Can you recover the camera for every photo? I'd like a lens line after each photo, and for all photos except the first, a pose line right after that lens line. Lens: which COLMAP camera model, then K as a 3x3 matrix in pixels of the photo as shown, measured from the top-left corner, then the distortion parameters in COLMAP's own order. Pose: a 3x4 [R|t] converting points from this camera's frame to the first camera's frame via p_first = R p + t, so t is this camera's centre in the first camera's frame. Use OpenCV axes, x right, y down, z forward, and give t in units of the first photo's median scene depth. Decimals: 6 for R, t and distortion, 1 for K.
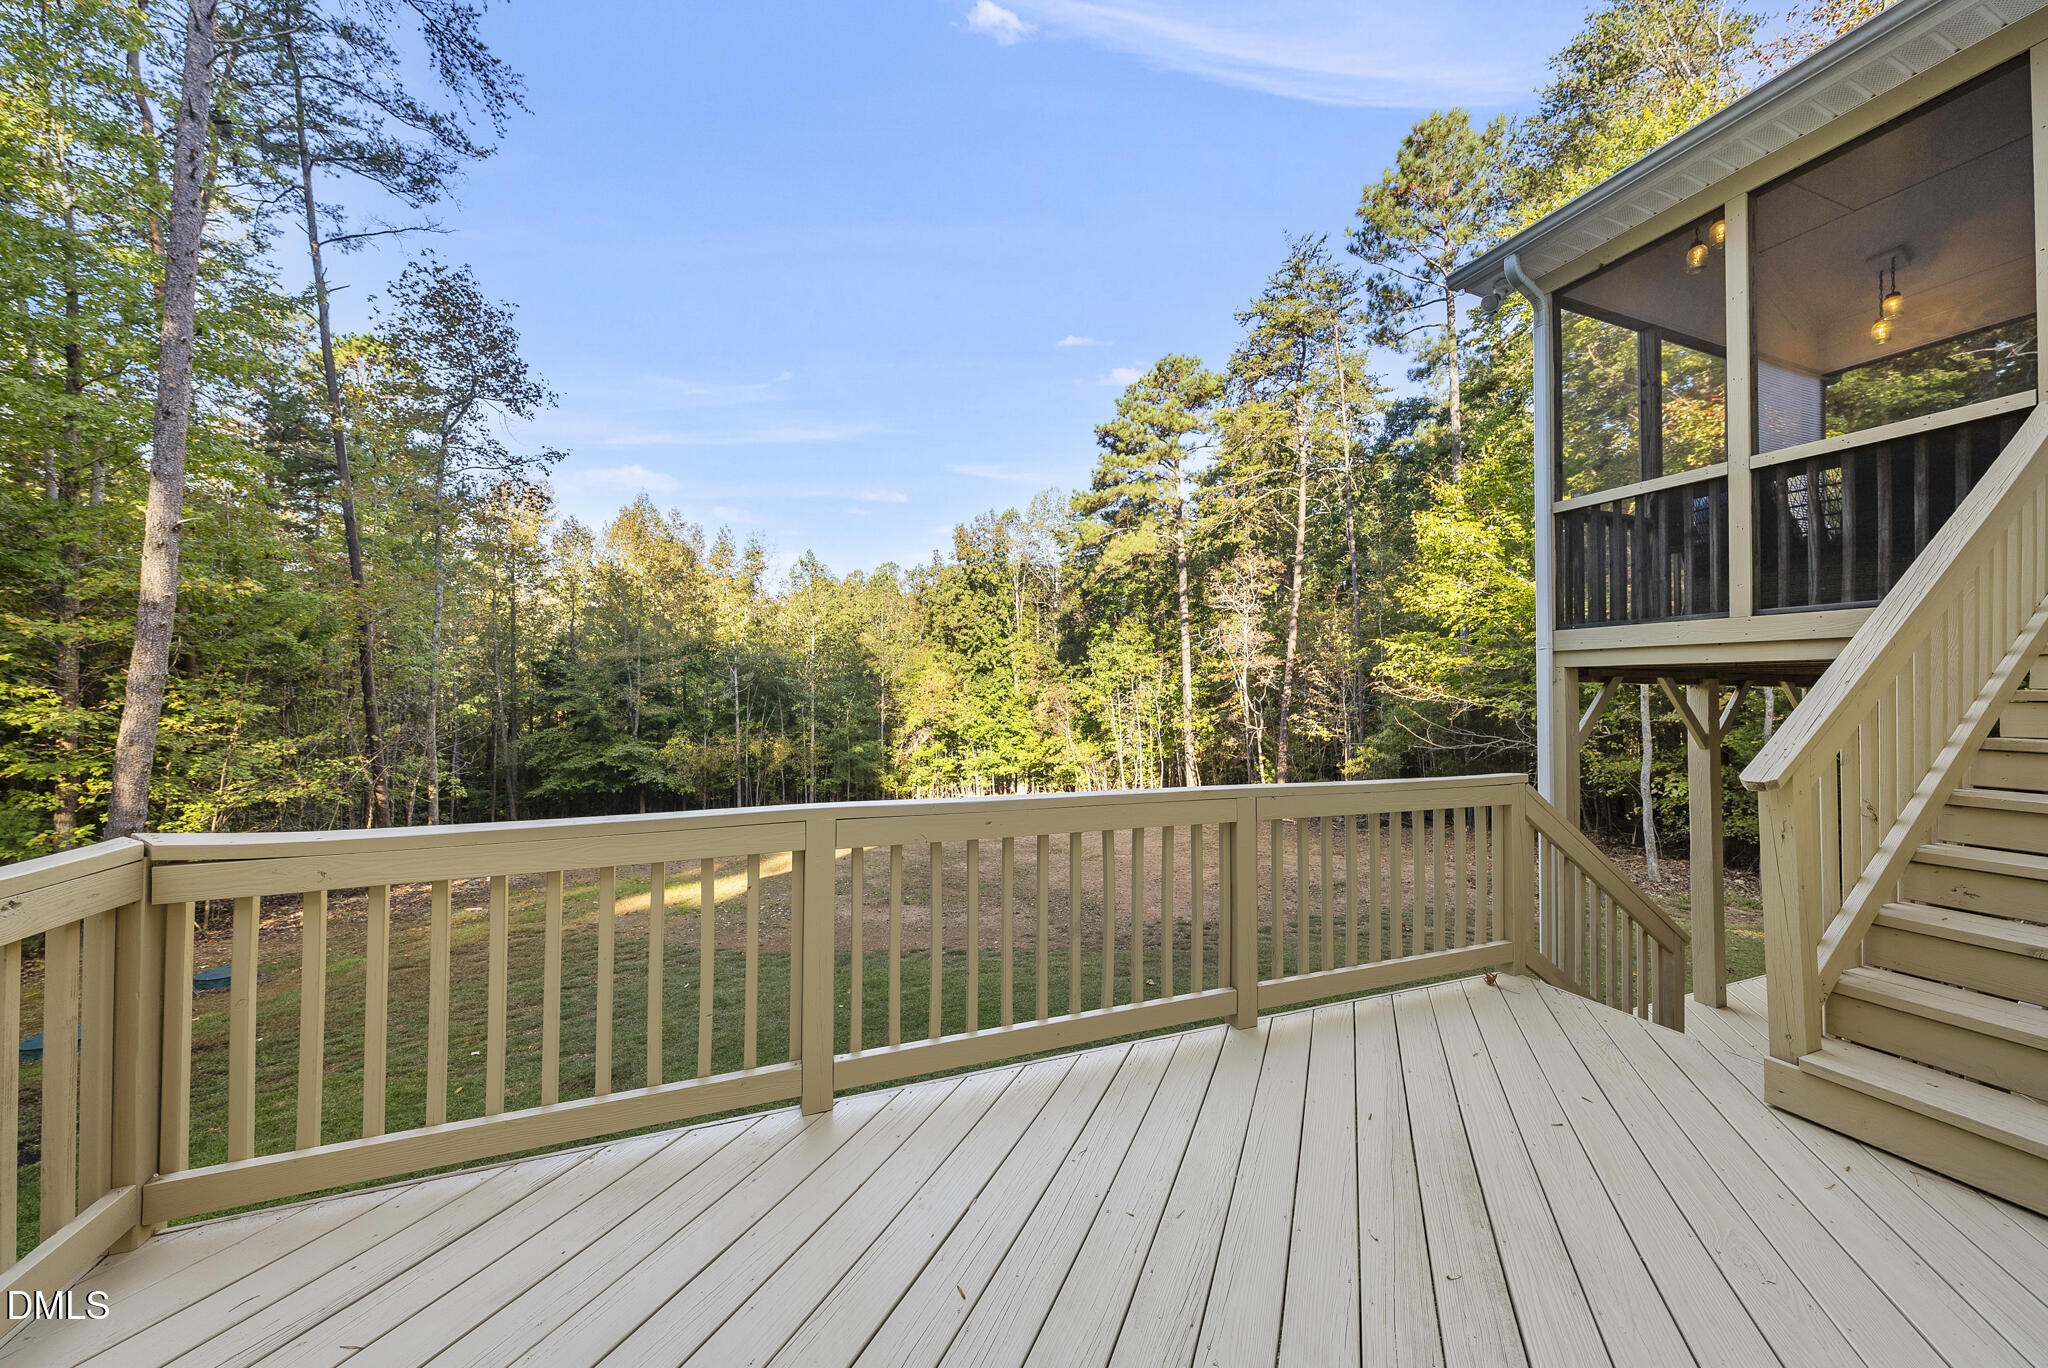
lens RADIAL K [[698.8, 0, 1021.2], [0, 698.8, 683.9], [0, 0, 1]] dist [-0.000910, -0.000020]
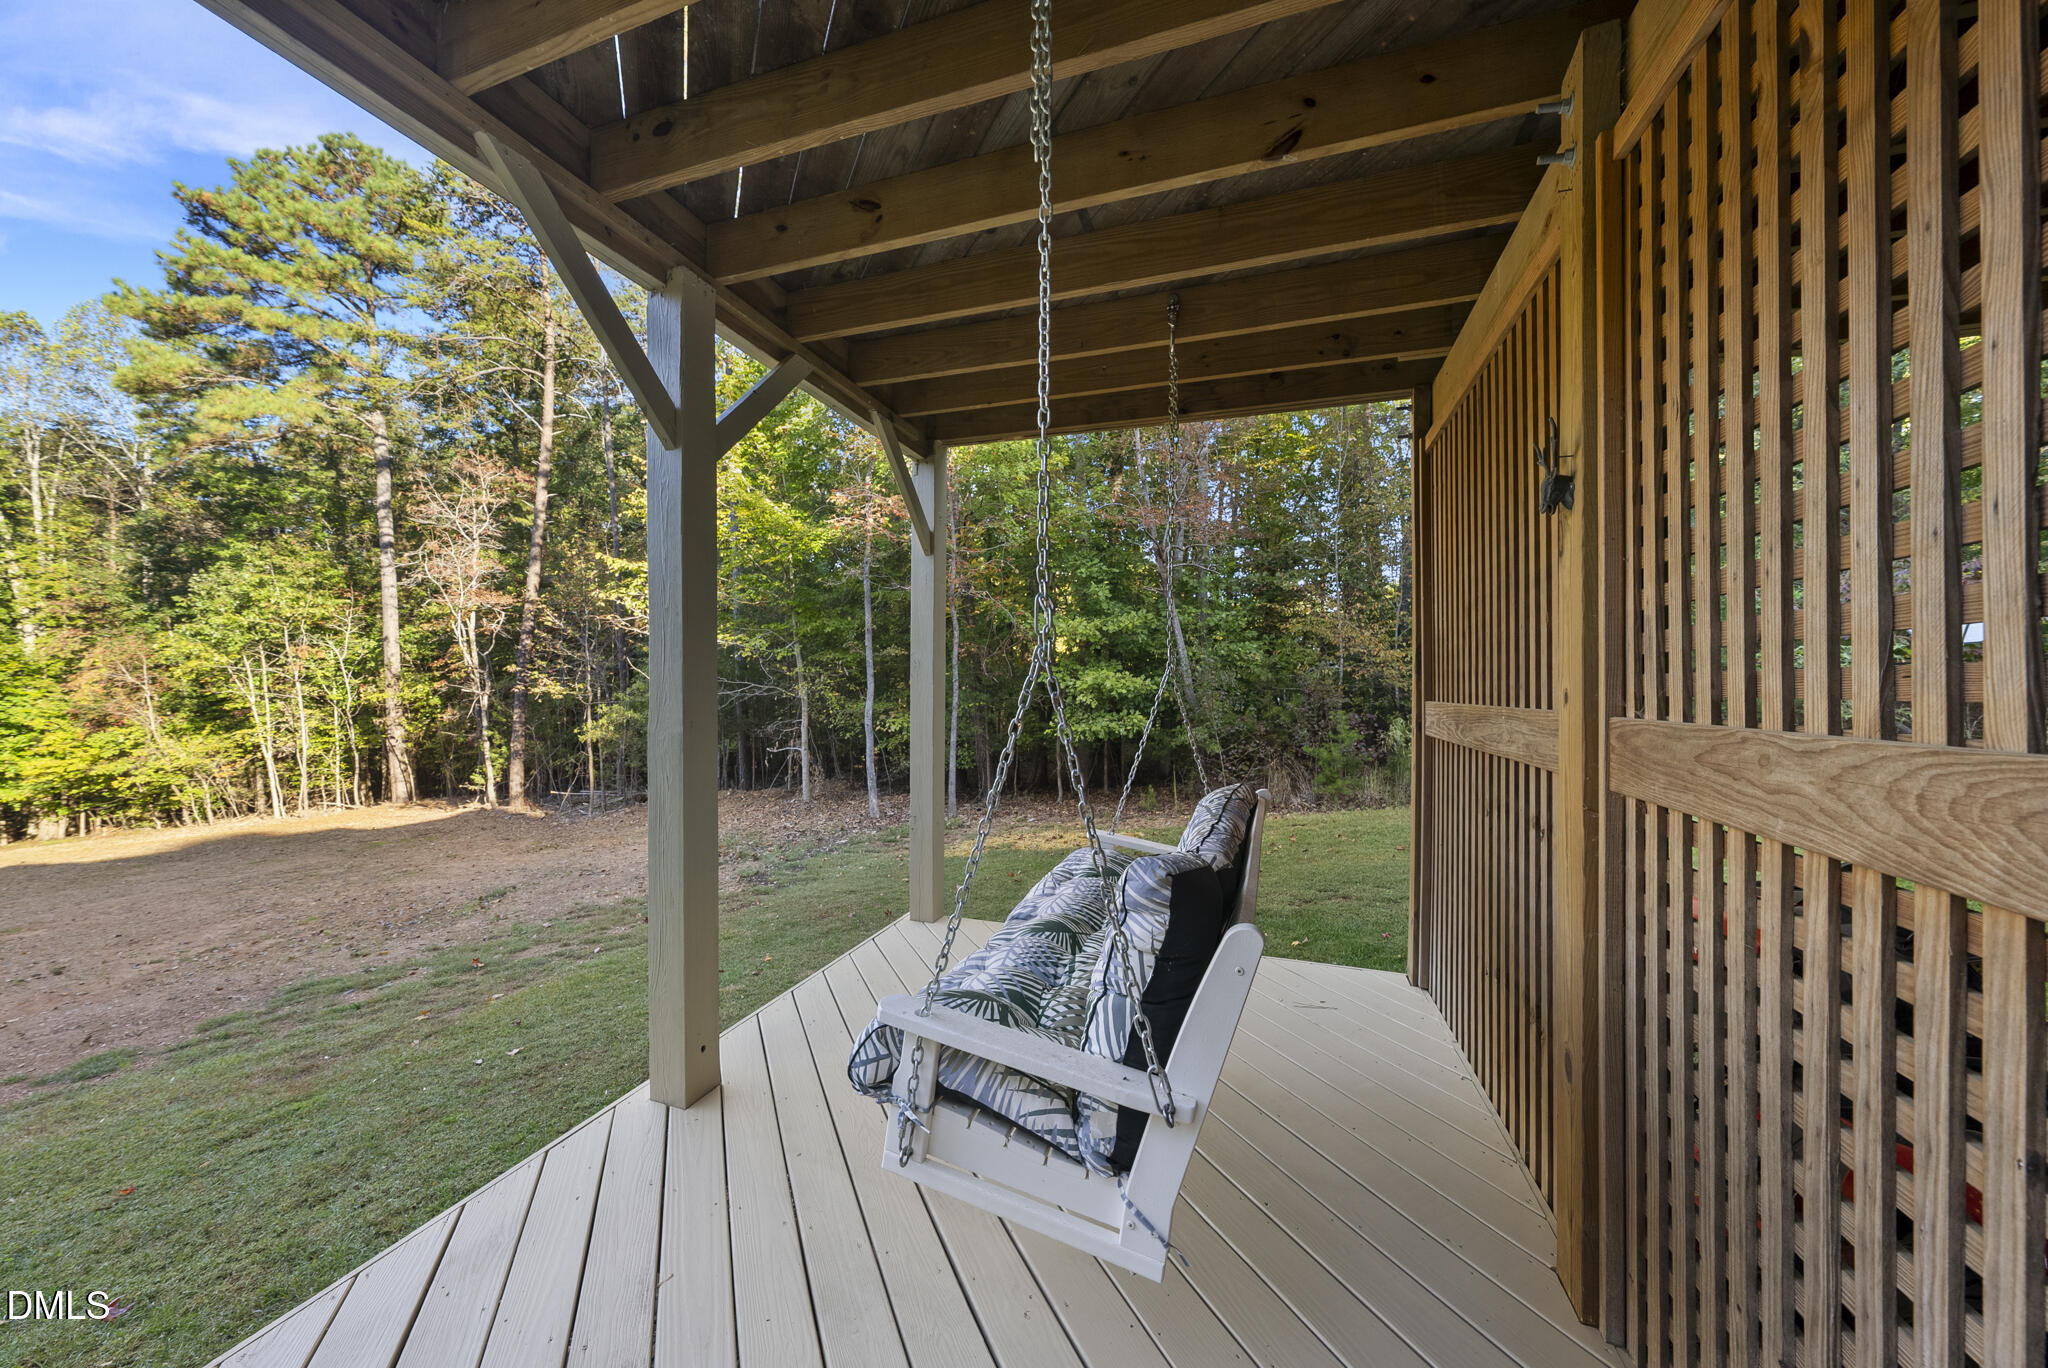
lens RADIAL K [[698.8, 0, 1022.5], [0, 698.8, 683.0], [0, 0, 1]] dist [-0.000910, -0.000020]
pose [[0.639374, -0.003543, 0.768888, 0.098802], [-0.011169, 0.999841, 0.013895, 0.026530], [-0.768815, -0.017471, 0.639233, 0.073943]]
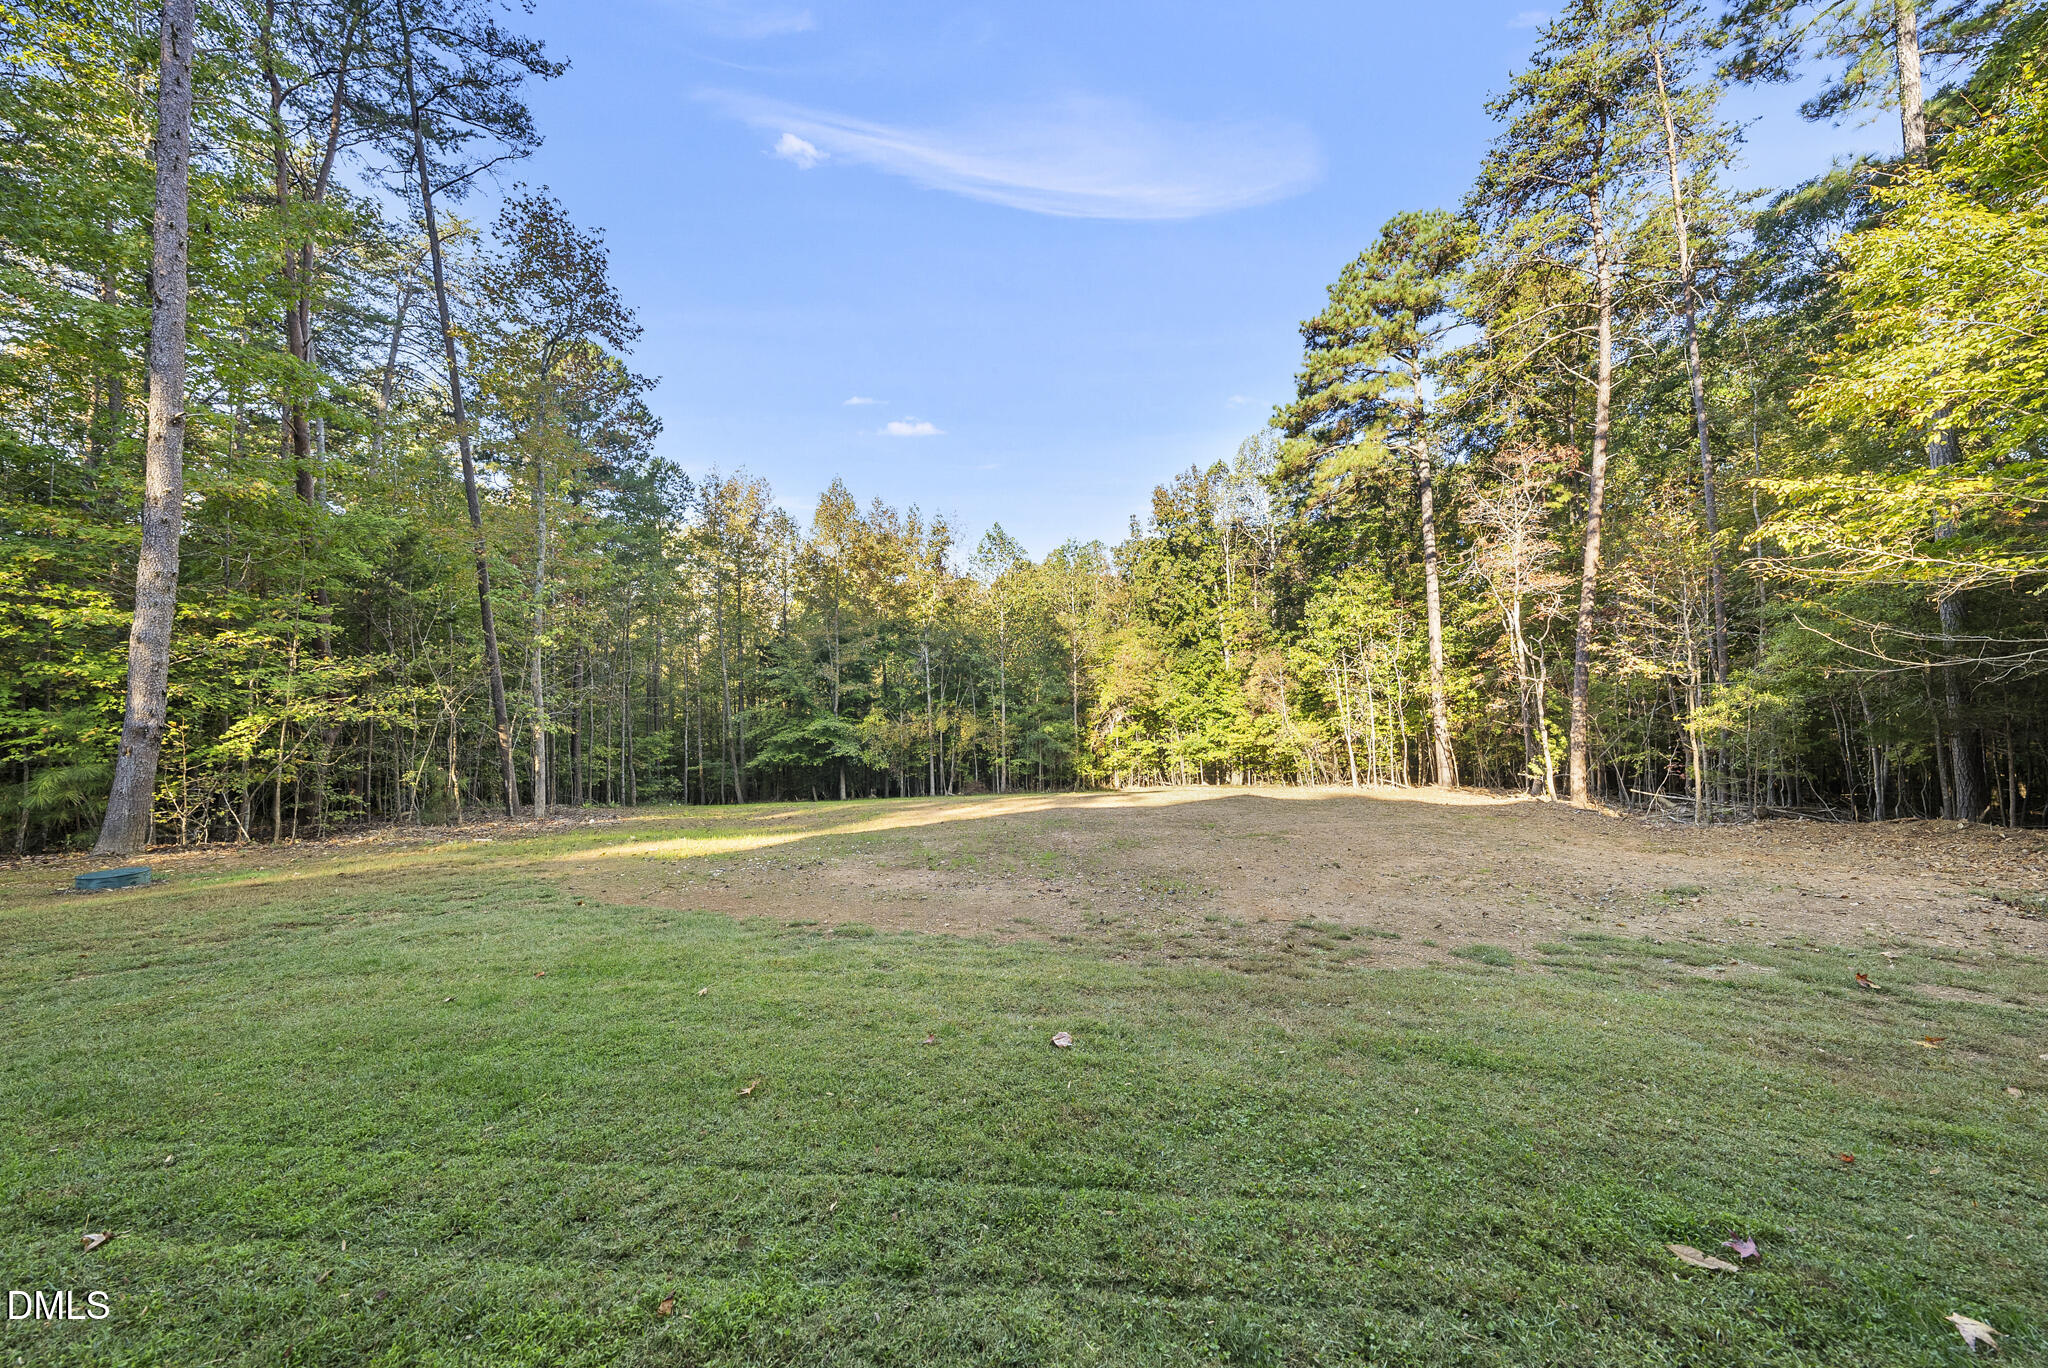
lens RADIAL K [[698.8, 0, 1027.7], [0, 698.8, 683.3], [0, 0, 1]] dist [-0.000910, -0.000020]
pose [[0.945841, -0.018897, -0.324079, 0.056718], [0.018681, 0.999818, -0.003779, 0.042242], [0.324092, -0.002480, 0.946022, 0.116310]]
